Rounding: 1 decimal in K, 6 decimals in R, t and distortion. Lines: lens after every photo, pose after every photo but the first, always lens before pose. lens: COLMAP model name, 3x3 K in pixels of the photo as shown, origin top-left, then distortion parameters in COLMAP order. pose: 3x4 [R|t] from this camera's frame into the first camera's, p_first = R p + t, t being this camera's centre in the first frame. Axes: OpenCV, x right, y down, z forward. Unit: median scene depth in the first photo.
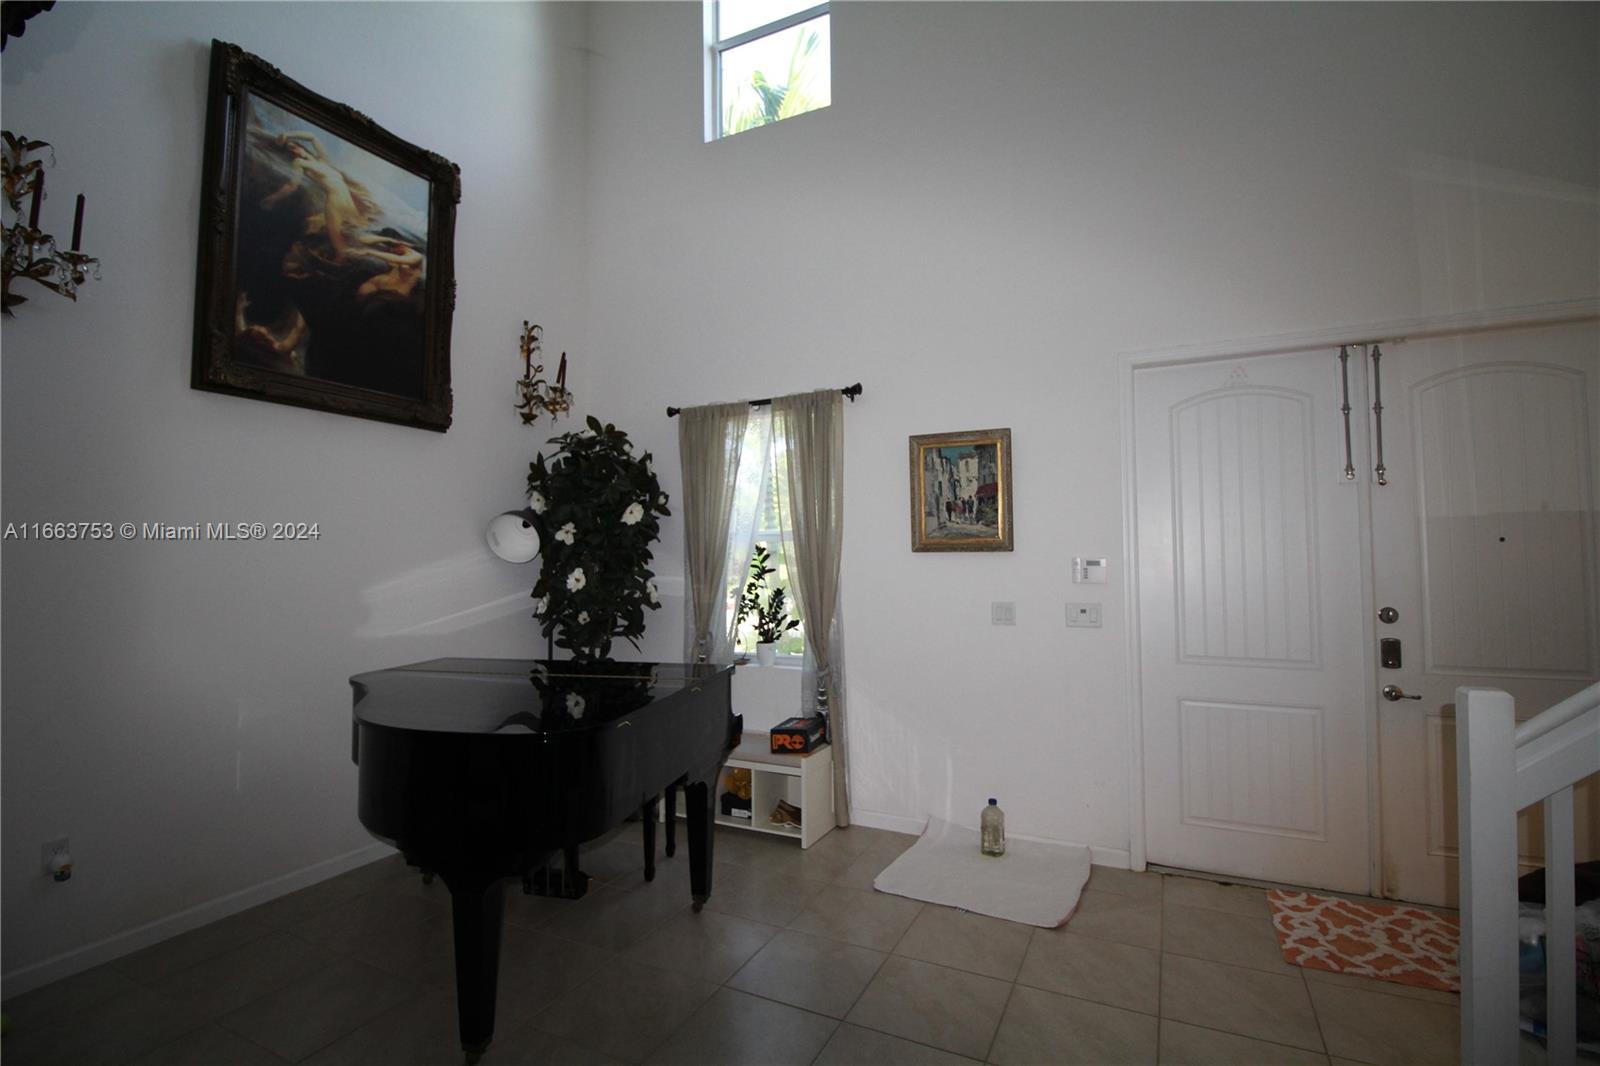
lens RADIAL K [[743.7, 0, 800.2], [0, 743.7, 526.0], [0, 0, 1]] dist [0.000725, -0.013615]
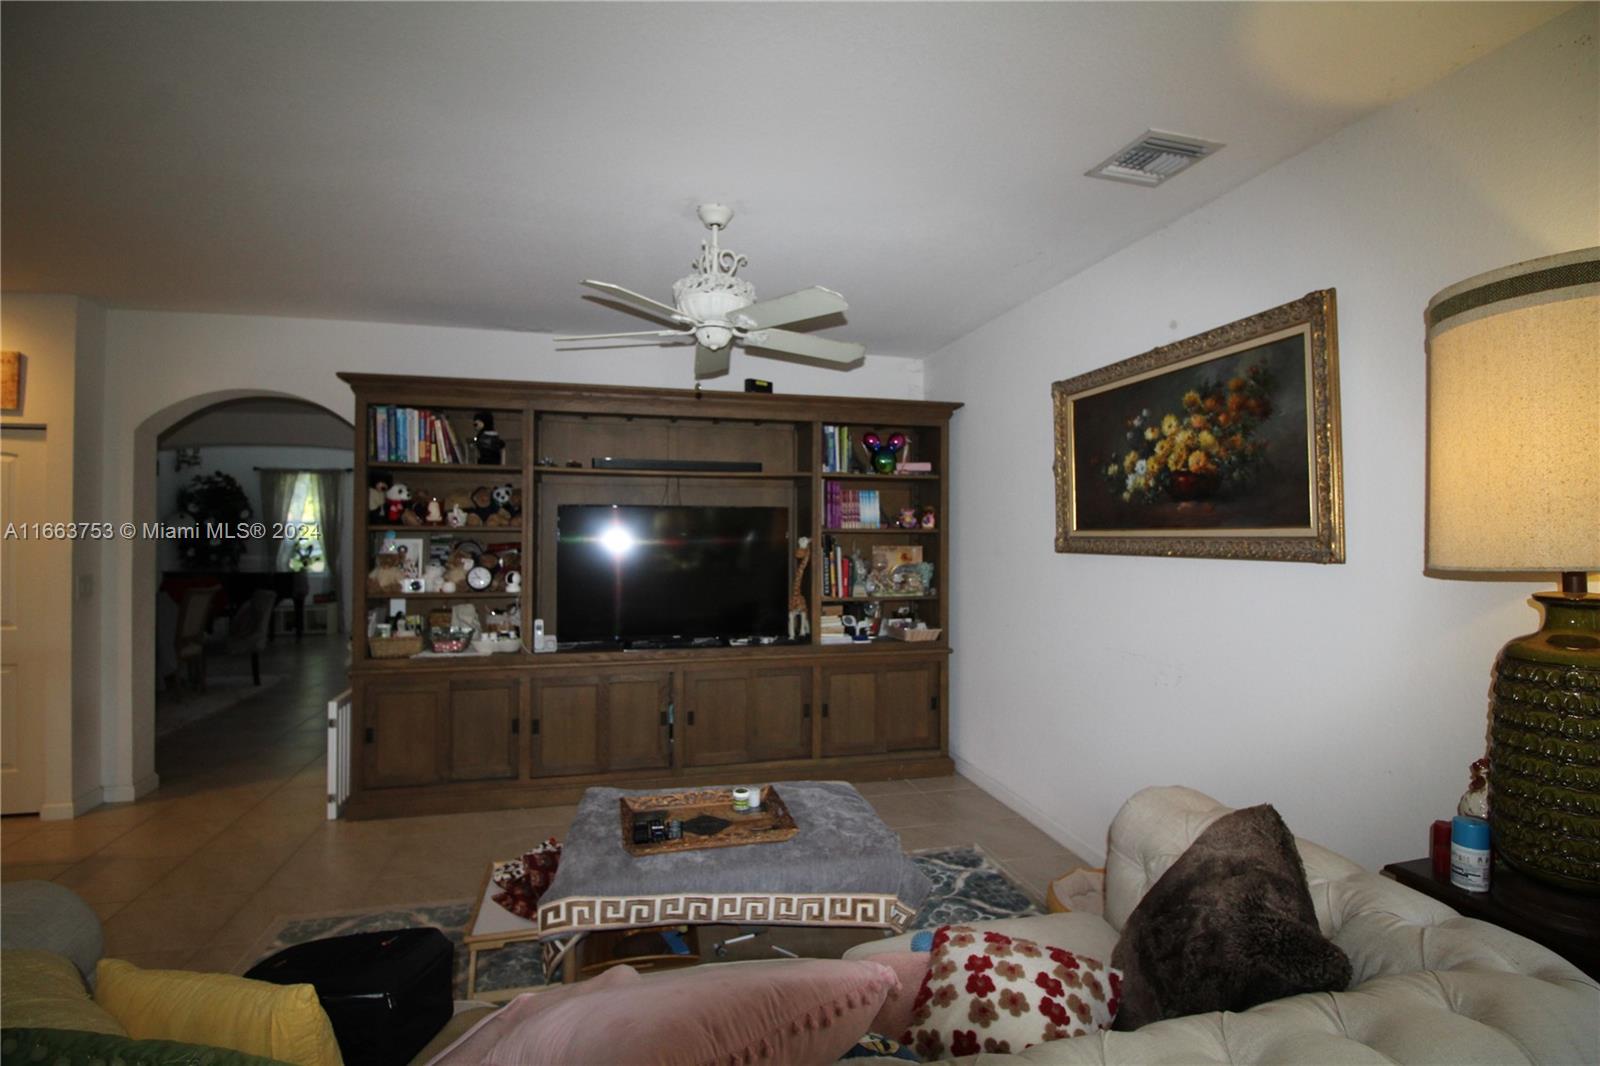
lens RADIAL K [[743.7, 0, 800.2], [0, 743.7, 526.0], [0, 0, 1]] dist [0.000725, -0.013615]
pose [[0.765713, 0.012391, 0.643063, -0.407141], [-0.036270, 0.999055, 0.023938, -0.106457], [-0.642159, -0.041654, 0.765439, -2.125192]]
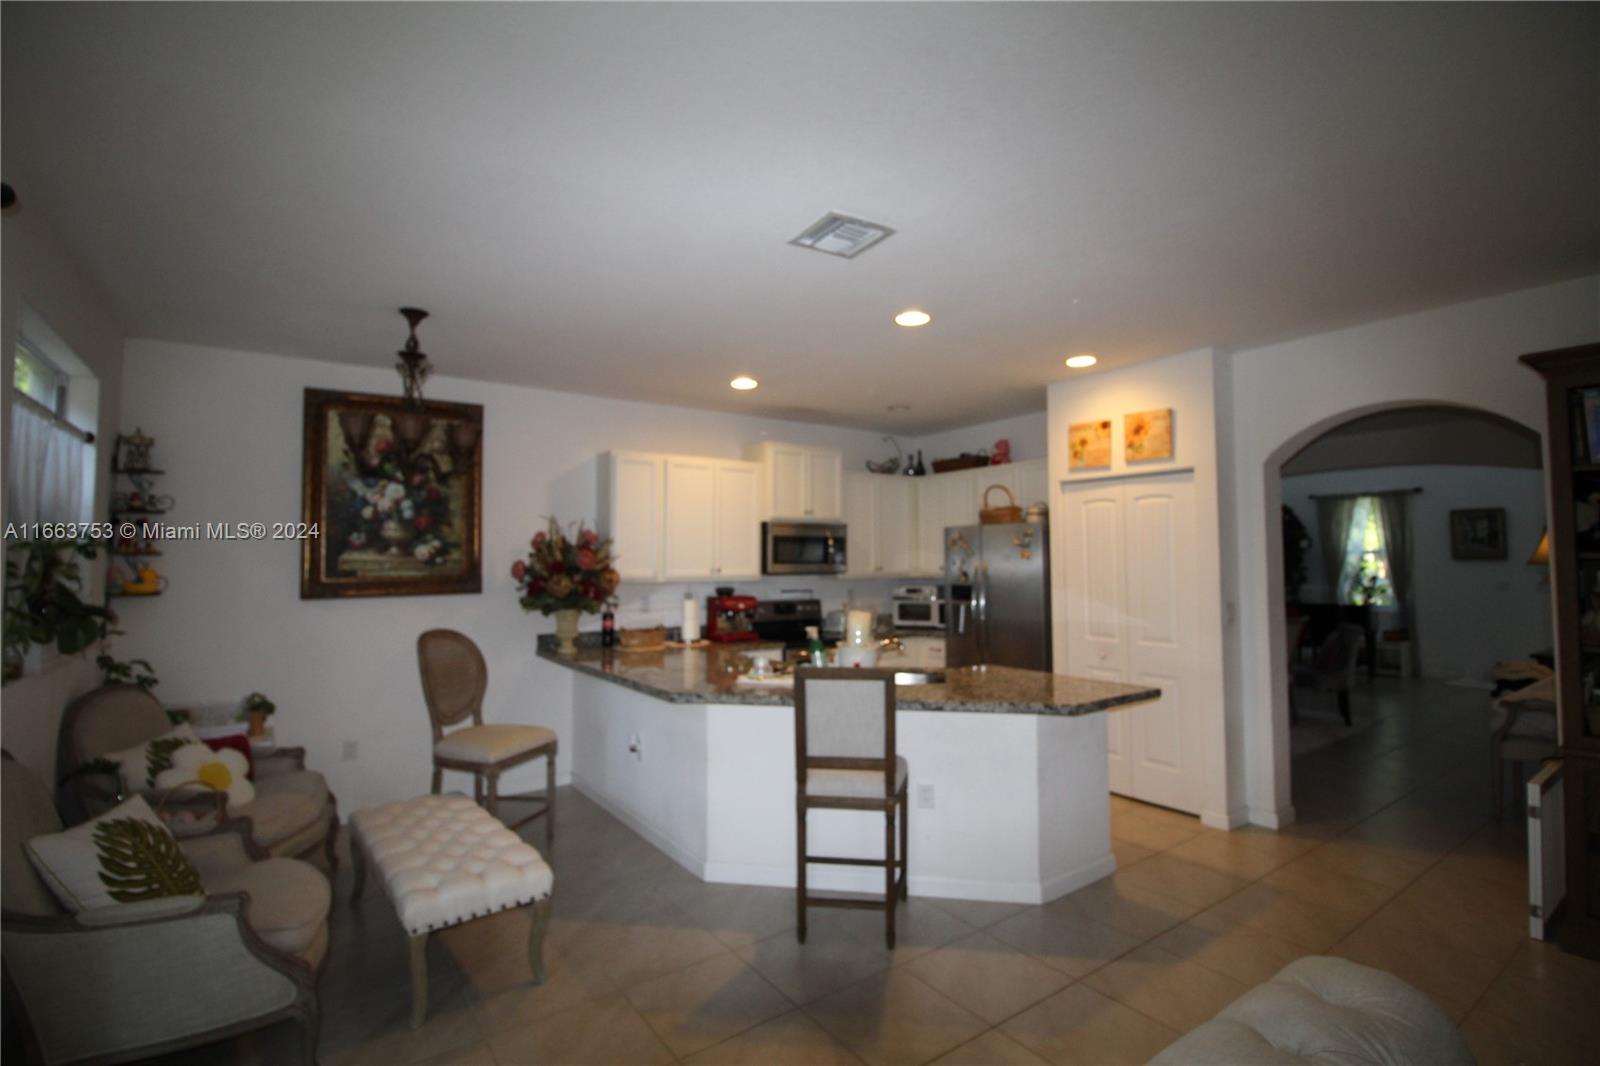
lens RADIAL K [[743.7, 0, 800.2], [0, 743.7, 526.0], [0, 0, 1]] dist [0.000725, -0.013615]
pose [[0.881123, -0.016671, -0.472593, -0.549666], [0.017534, 0.999843, -0.002579, -0.099896], [0.472562, -0.006014, 0.881277, -1.986233]]
